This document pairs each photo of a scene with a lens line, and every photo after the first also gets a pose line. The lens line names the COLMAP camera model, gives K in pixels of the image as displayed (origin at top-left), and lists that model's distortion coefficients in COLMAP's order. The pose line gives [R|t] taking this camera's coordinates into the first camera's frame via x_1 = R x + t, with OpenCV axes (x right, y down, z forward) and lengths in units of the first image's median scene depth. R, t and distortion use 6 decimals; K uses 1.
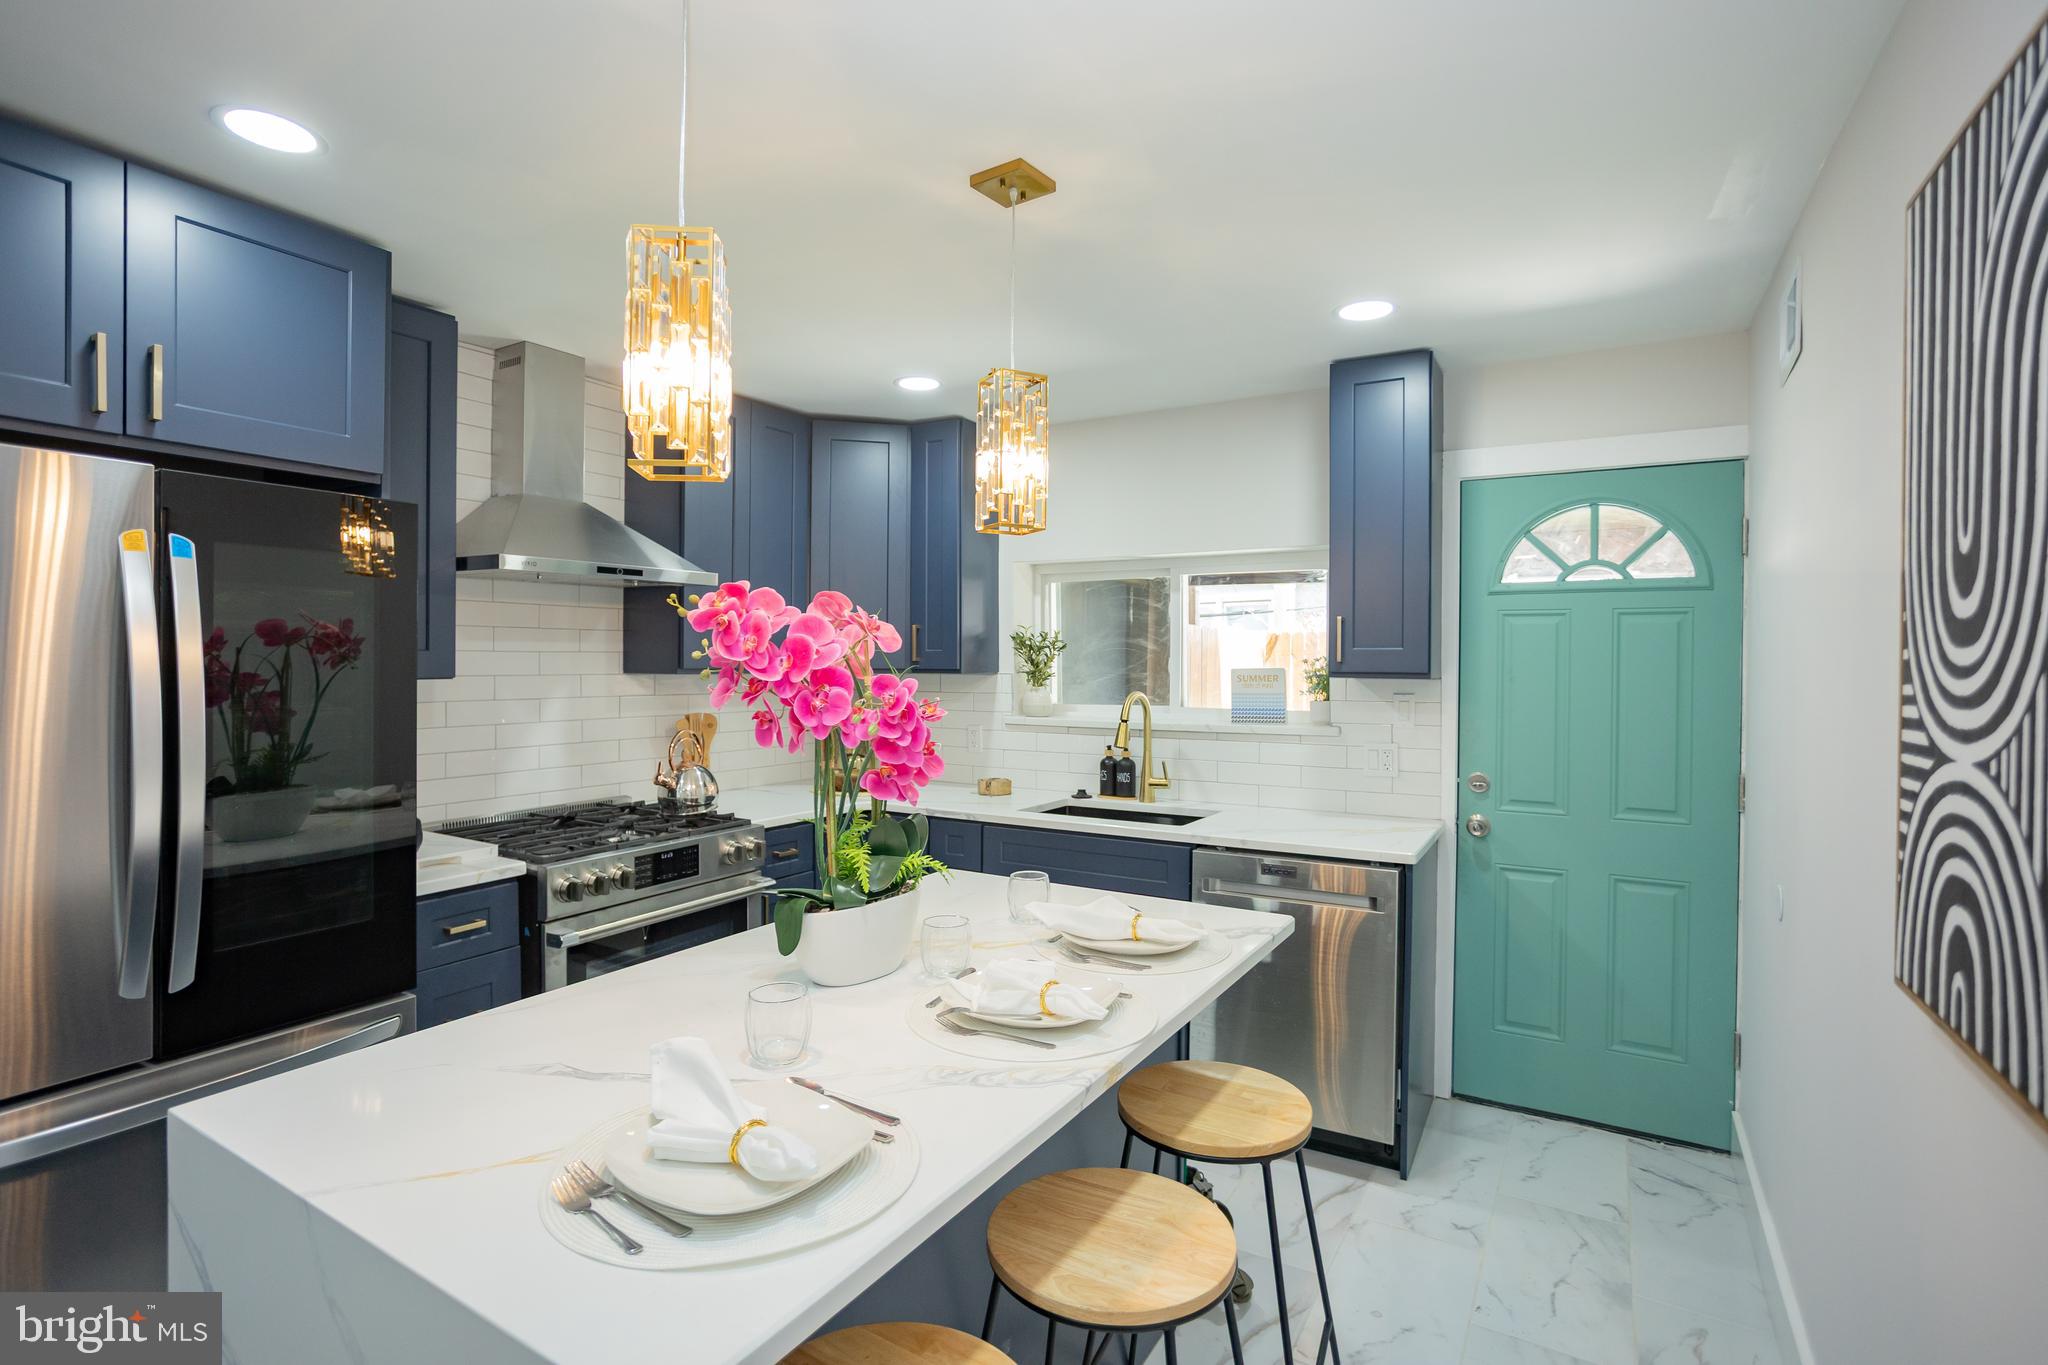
lens RADIAL K [[1001.1, 0, 1012.1], [0, 1001.1, 665.0], [0, 0, 1]] dist [-0.050678, 0.032438]
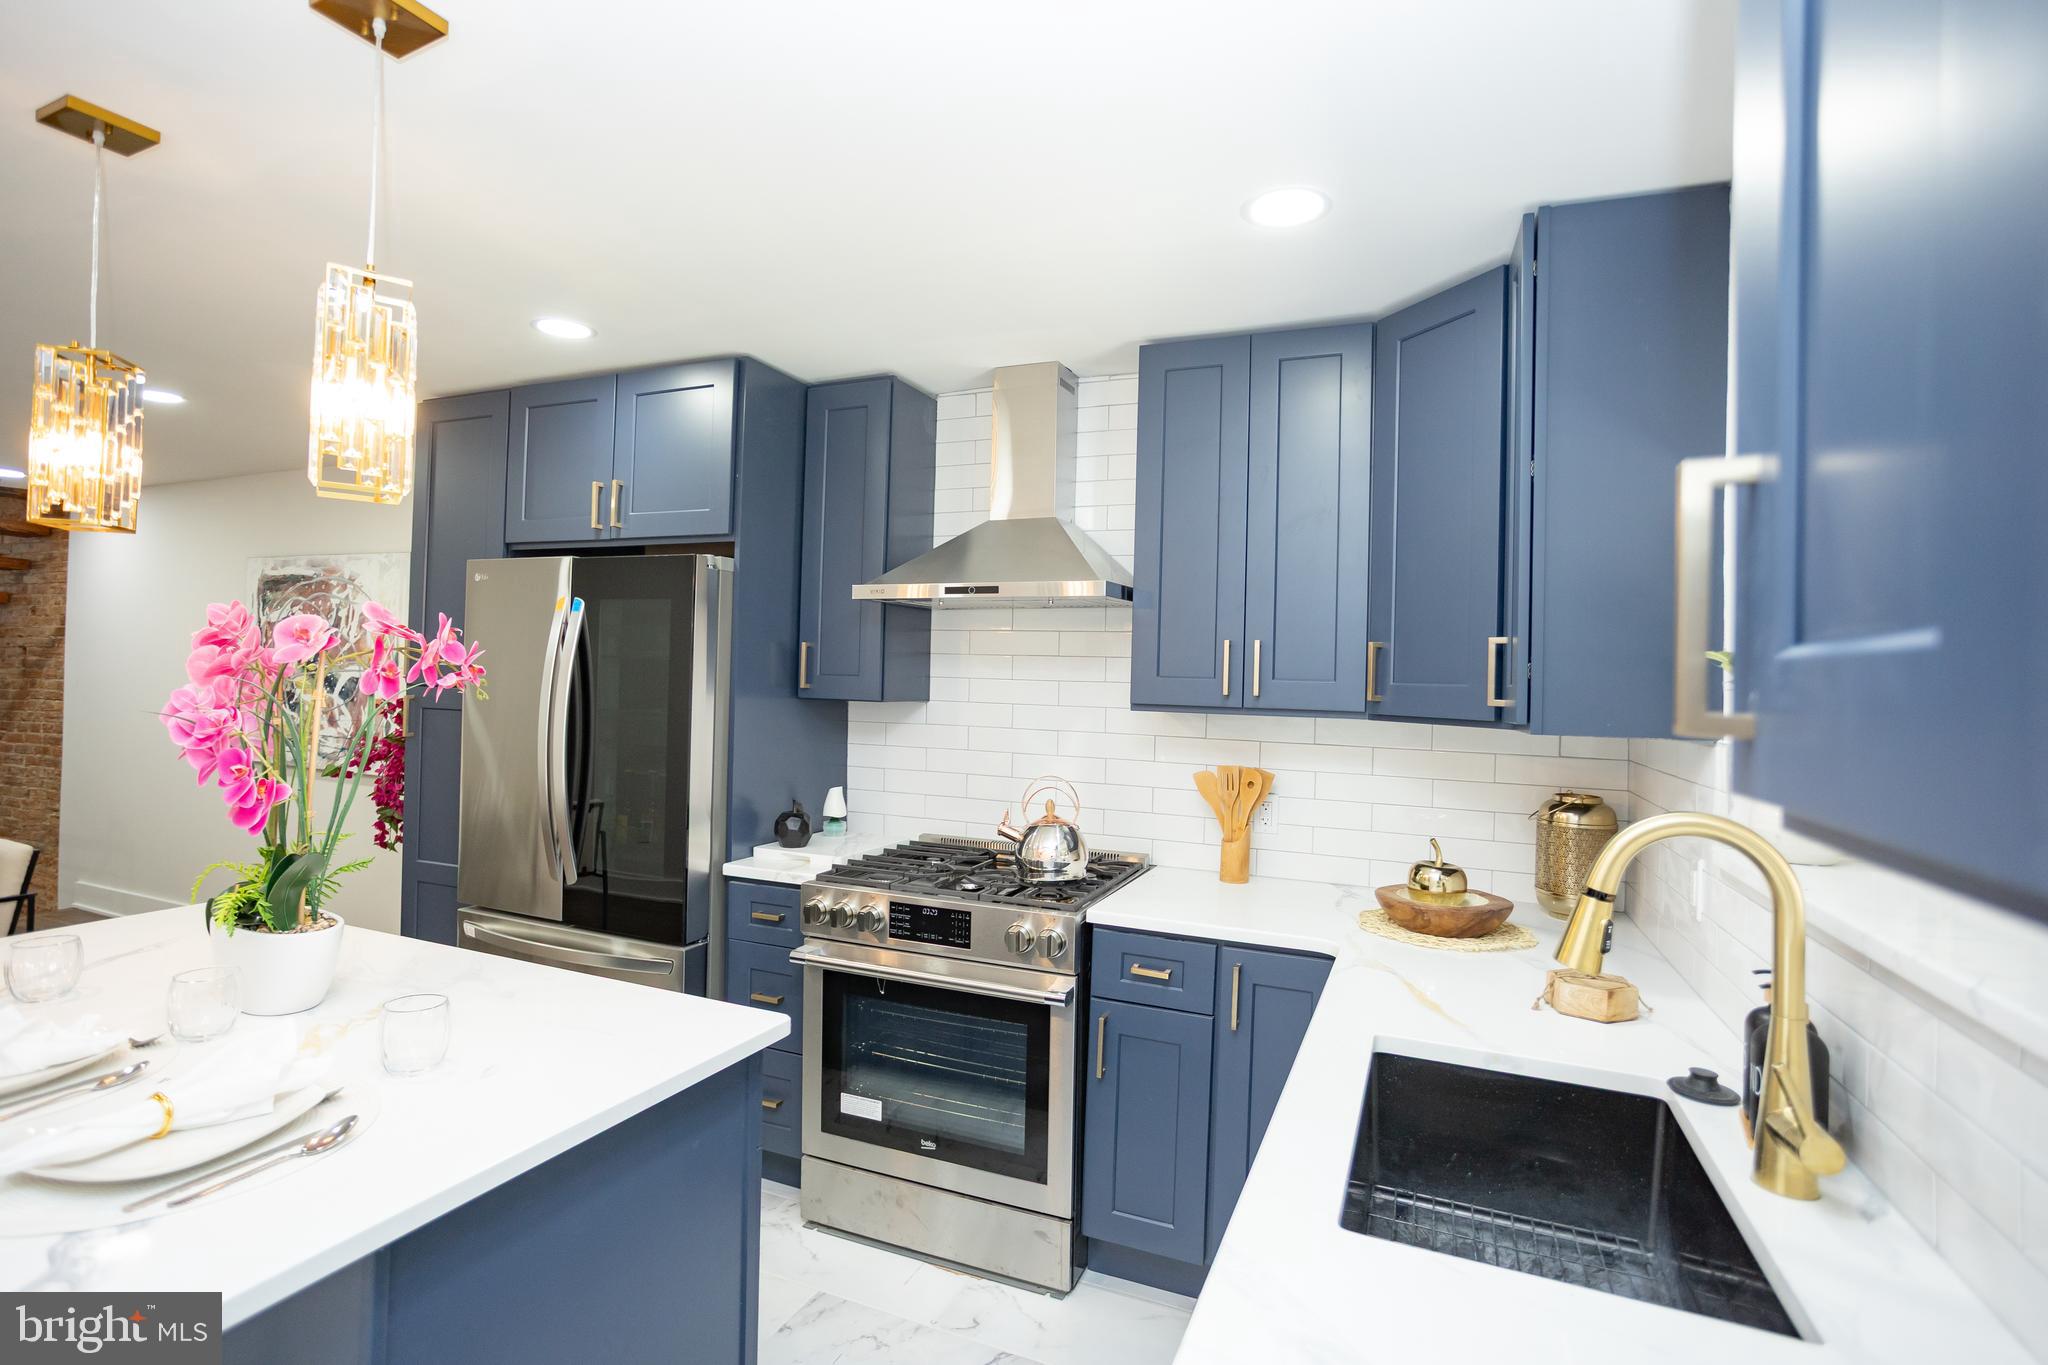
lens RADIAL K [[989.2, 0, 1007.9], [0, 989.2, 667.9], [0, 0, 1]] dist [-0.055729, 0.039853]
pose [[0.128866, -0.013118, -0.991575, 0.498111], [-0.032618, 0.999315, -0.017459, -0.008704], [0.991125, 0.034593, 0.128350, 0.911438]]
